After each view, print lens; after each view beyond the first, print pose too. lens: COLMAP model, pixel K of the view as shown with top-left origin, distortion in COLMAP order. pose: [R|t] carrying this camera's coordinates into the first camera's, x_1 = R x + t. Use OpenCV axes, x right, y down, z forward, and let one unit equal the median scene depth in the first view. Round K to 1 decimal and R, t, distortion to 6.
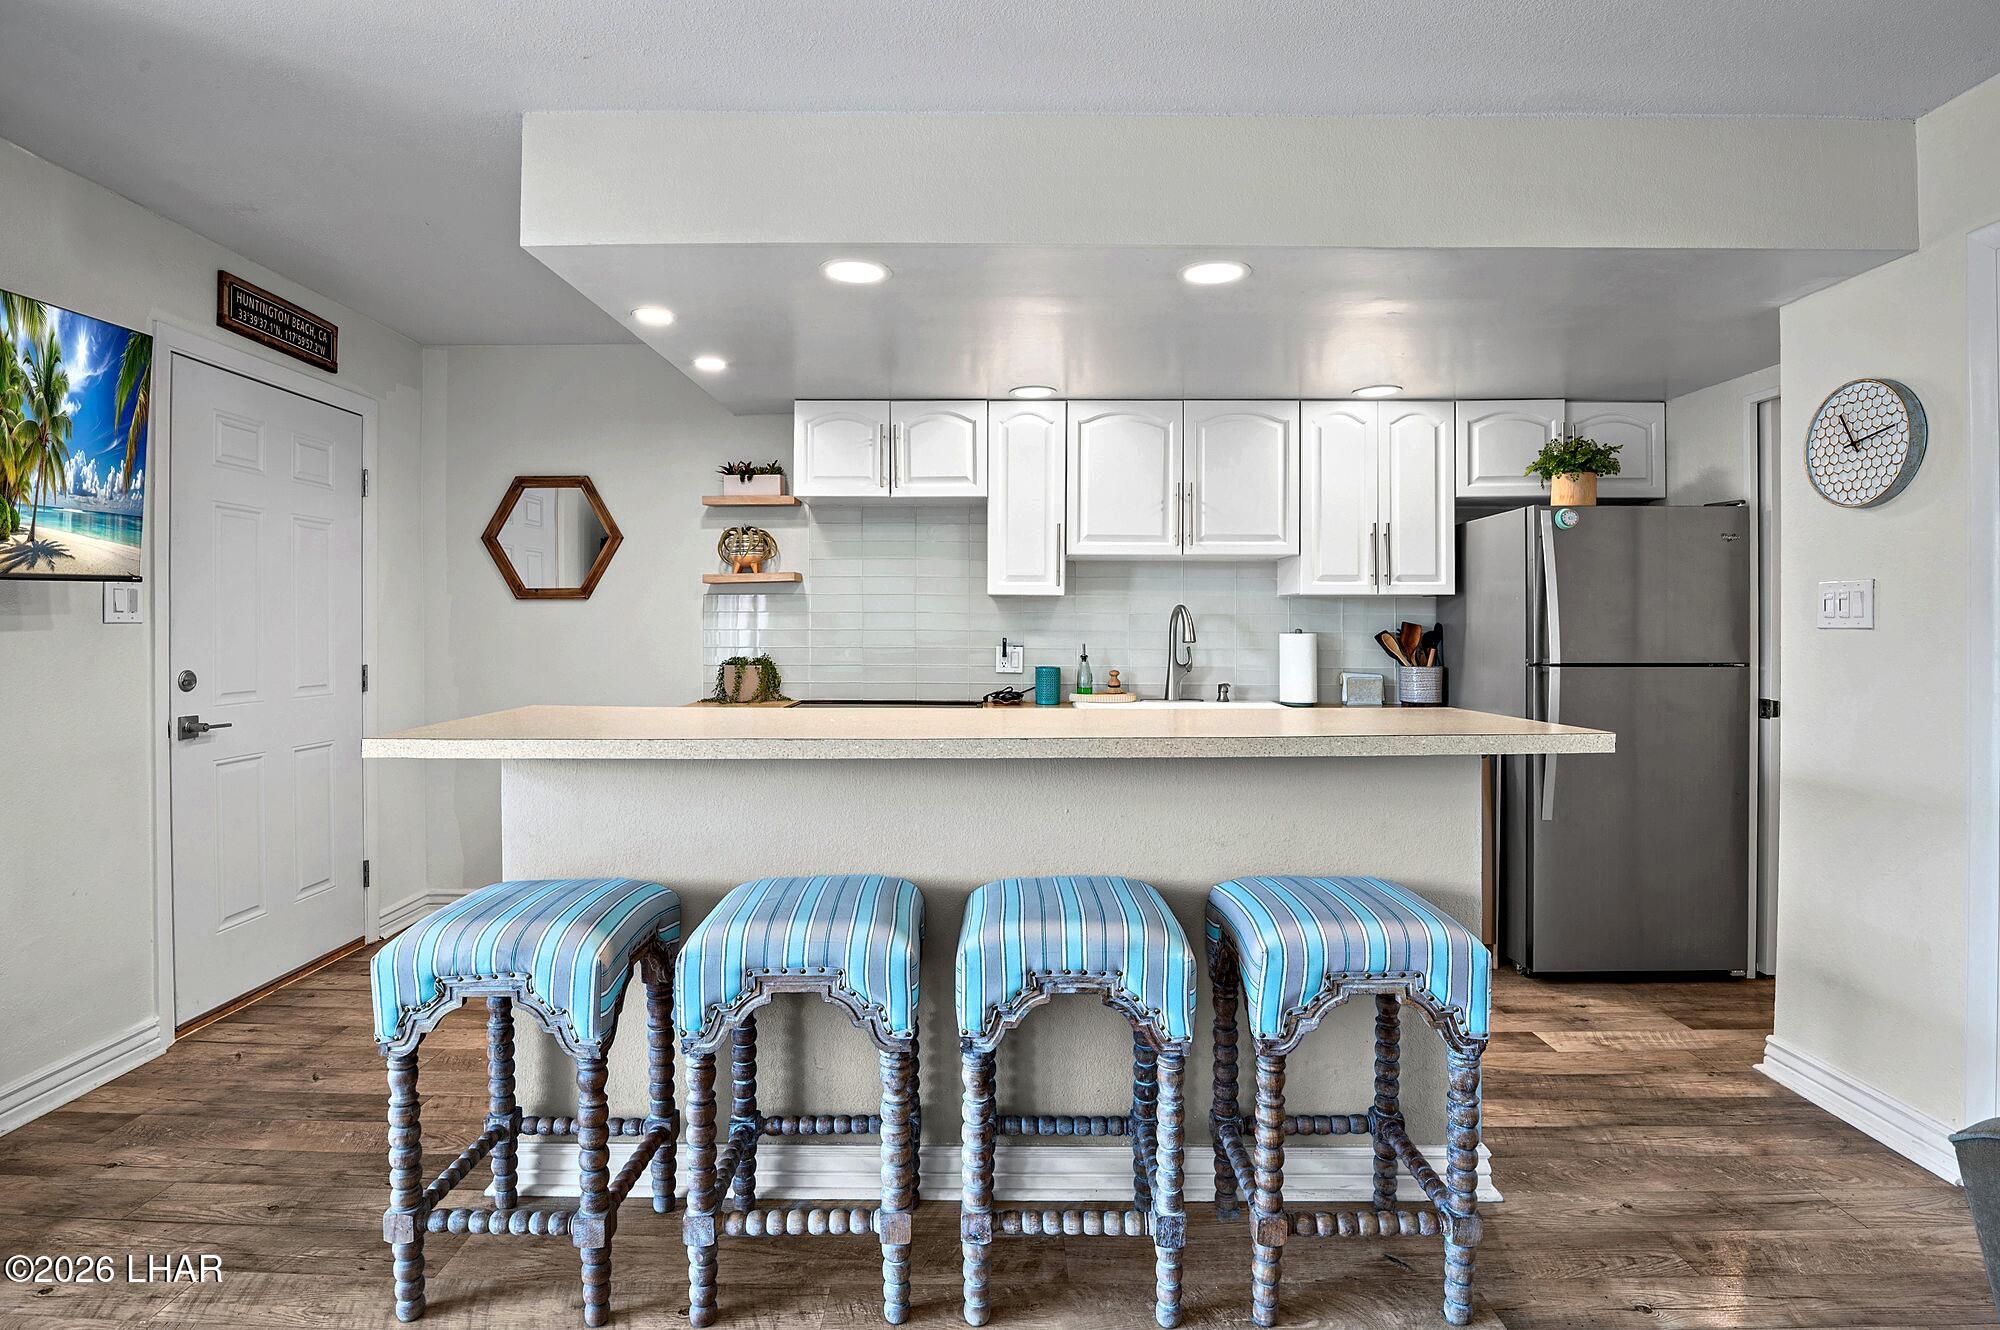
lens RADIAL K [[994.9, 0, 995.4], [0, 994.9, 631.6], [0, 0, 1]] dist [-0.022220, -0.005913]
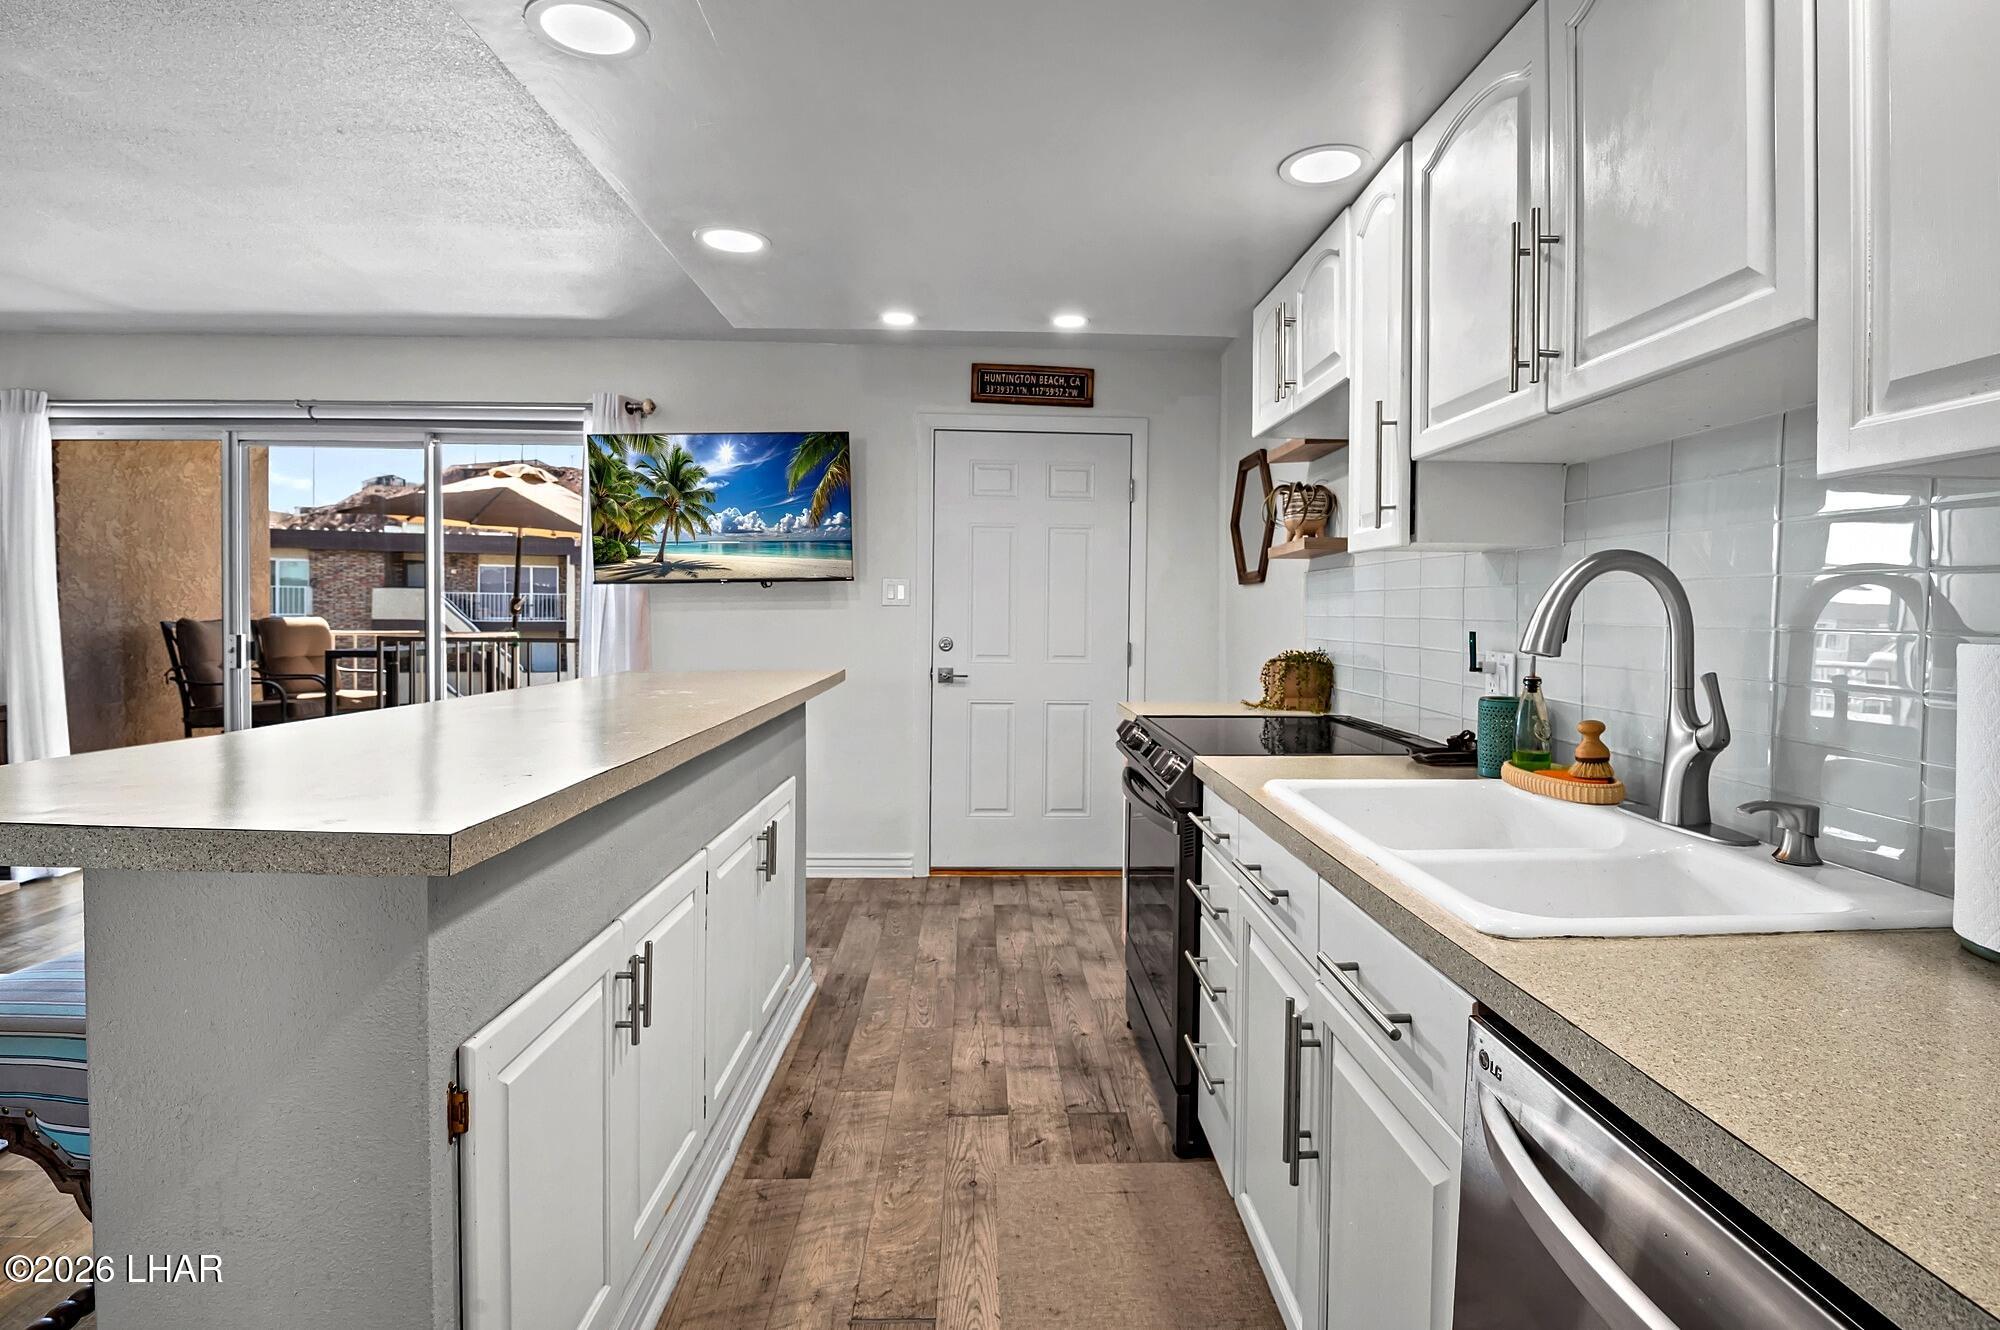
lens RADIAL K [[988.3, 0, 1025.5], [0, 988.3, 632.2], [0, 0, 1]] dist [-0.028610, -0.001300]
pose [[0.045284, 0.021070, -0.998752, 0.538789], [-0.021240, 0.999572, 0.020124, -0.000330], [0.998748, 0.020303, 0.045712, 0.796824]]
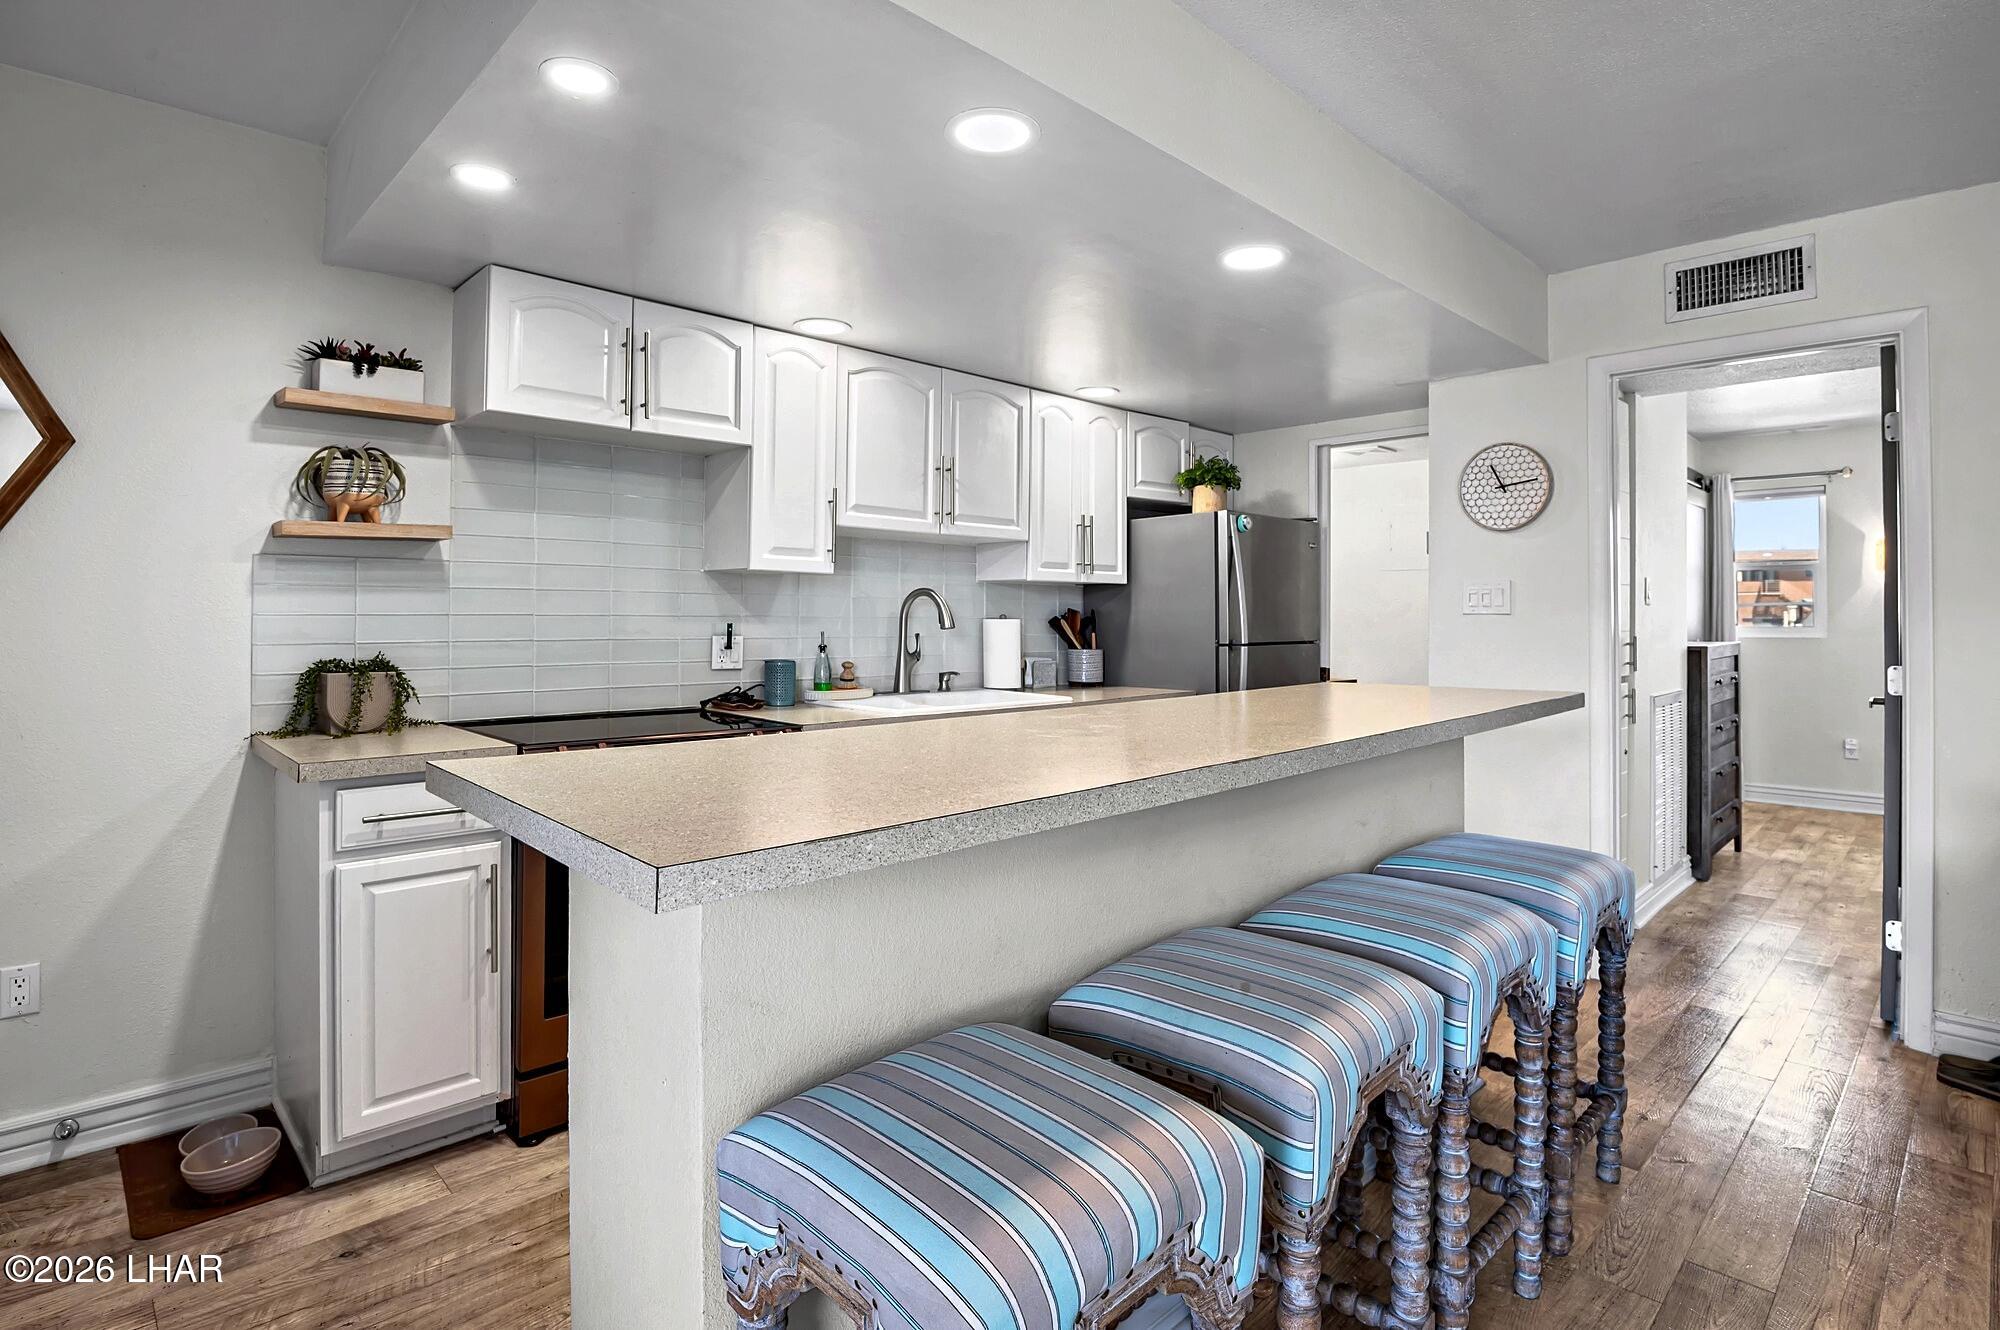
lens RADIAL K [[988.3, 0, 1021.2], [0, 988.3, 604.6], [0, 0, 1]] dist [-0.028610, -0.001300]
pose [[0.705371, 0.008774, 0.708784, -0.410183], [0.001652, 0.999900, -0.014022, 0.001314], [-0.708837, 0.011061, 0.705286, 0.299390]]
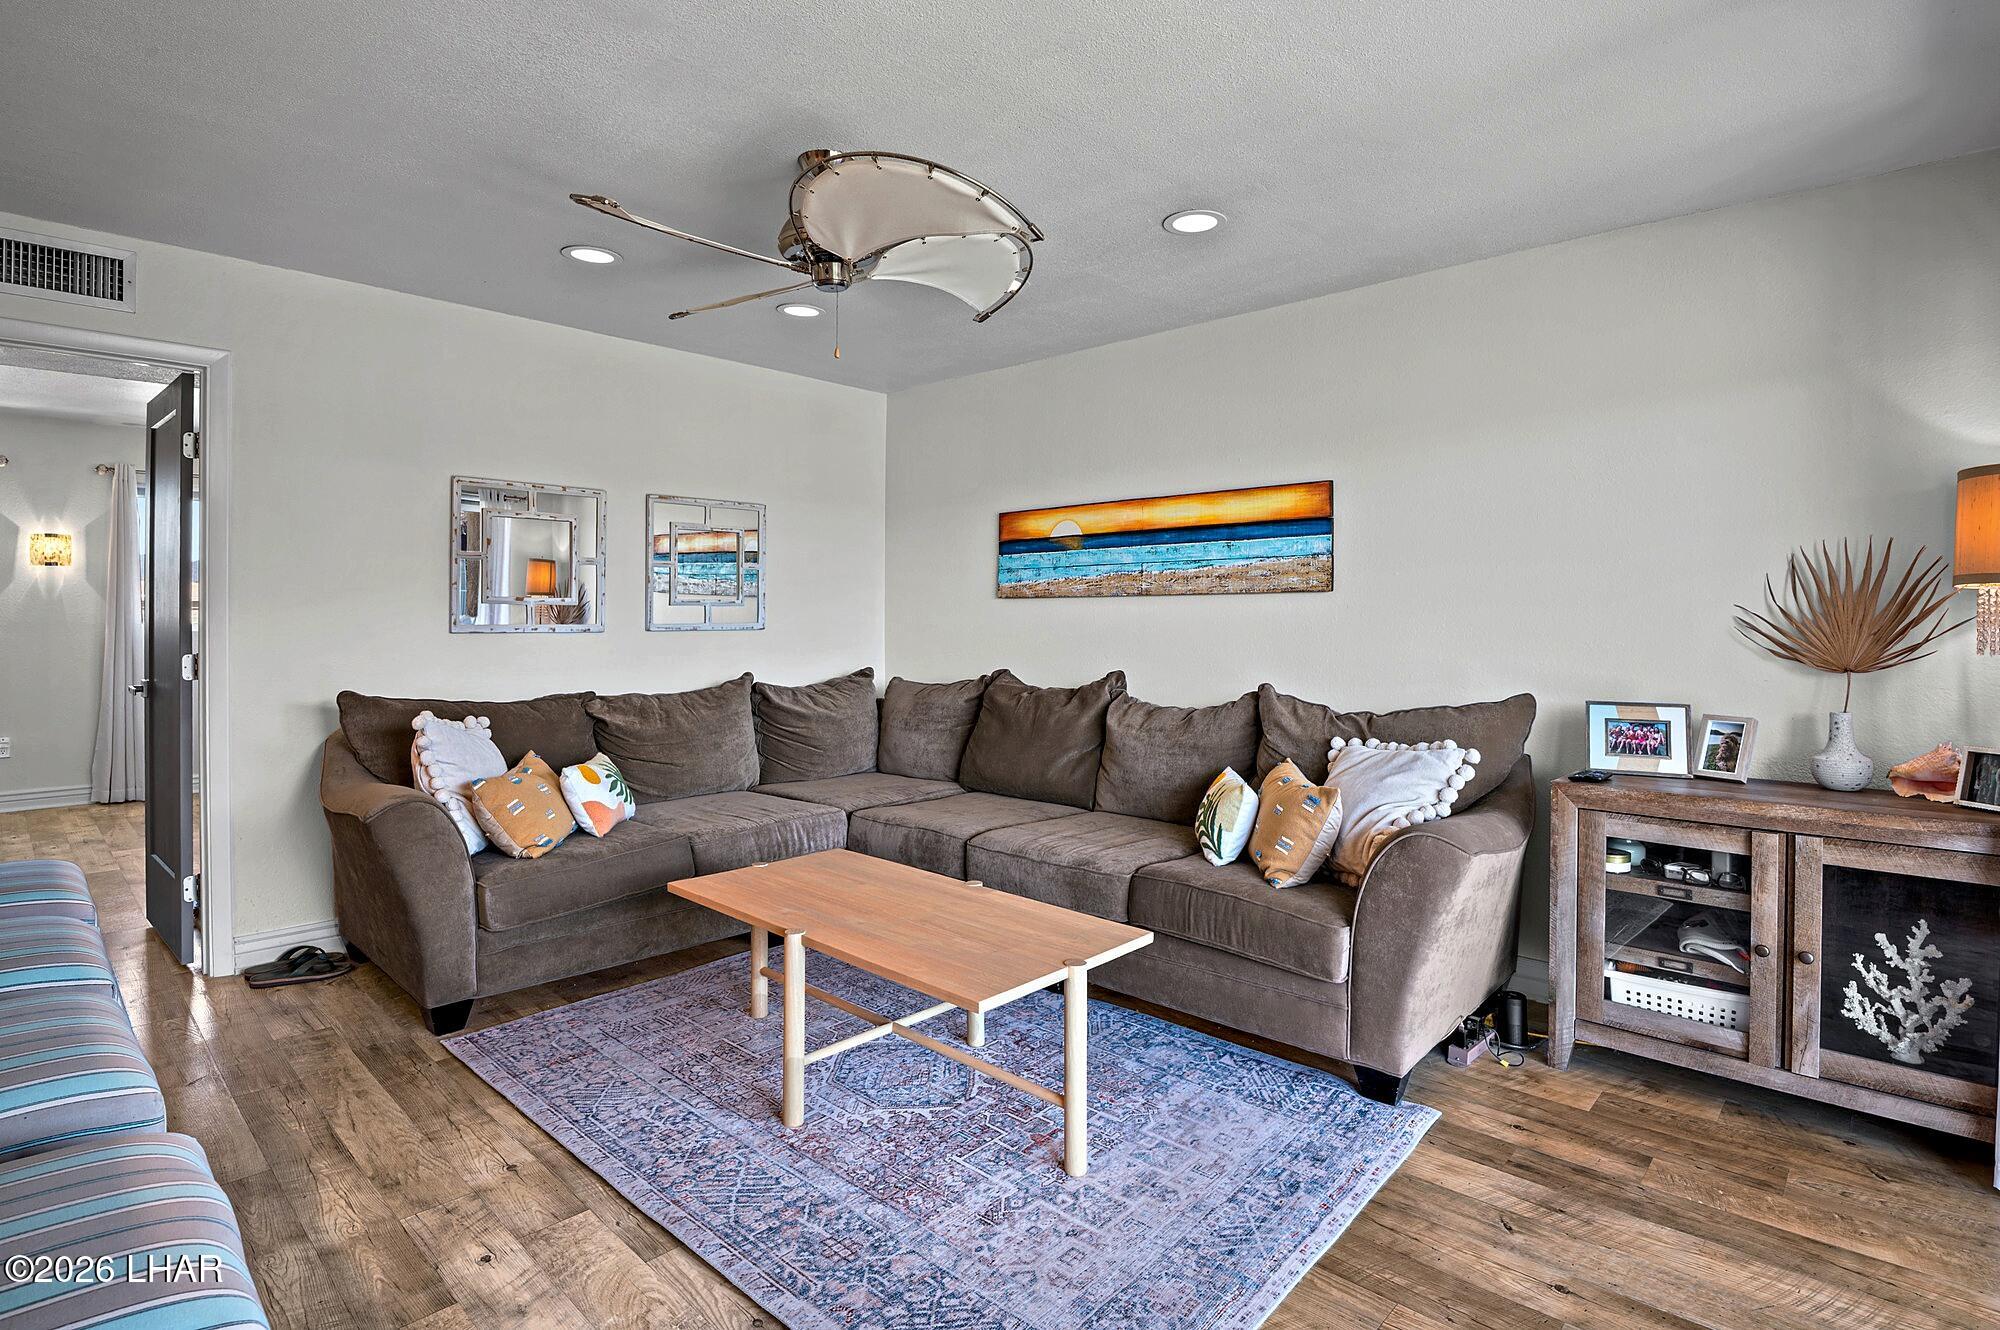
lens RADIAL K [[994.9, 0, 1000.8], [0, 994.9, 623.0], [0, 0, 1]] dist [-0.022220, -0.005913]
pose [[-0.725513, -0.010290, 0.688132, -0.571579], [0.007120, 0.999722, 0.022456, -0.003359], [-0.688172, 0.021191, -0.725238, 0.560828]]
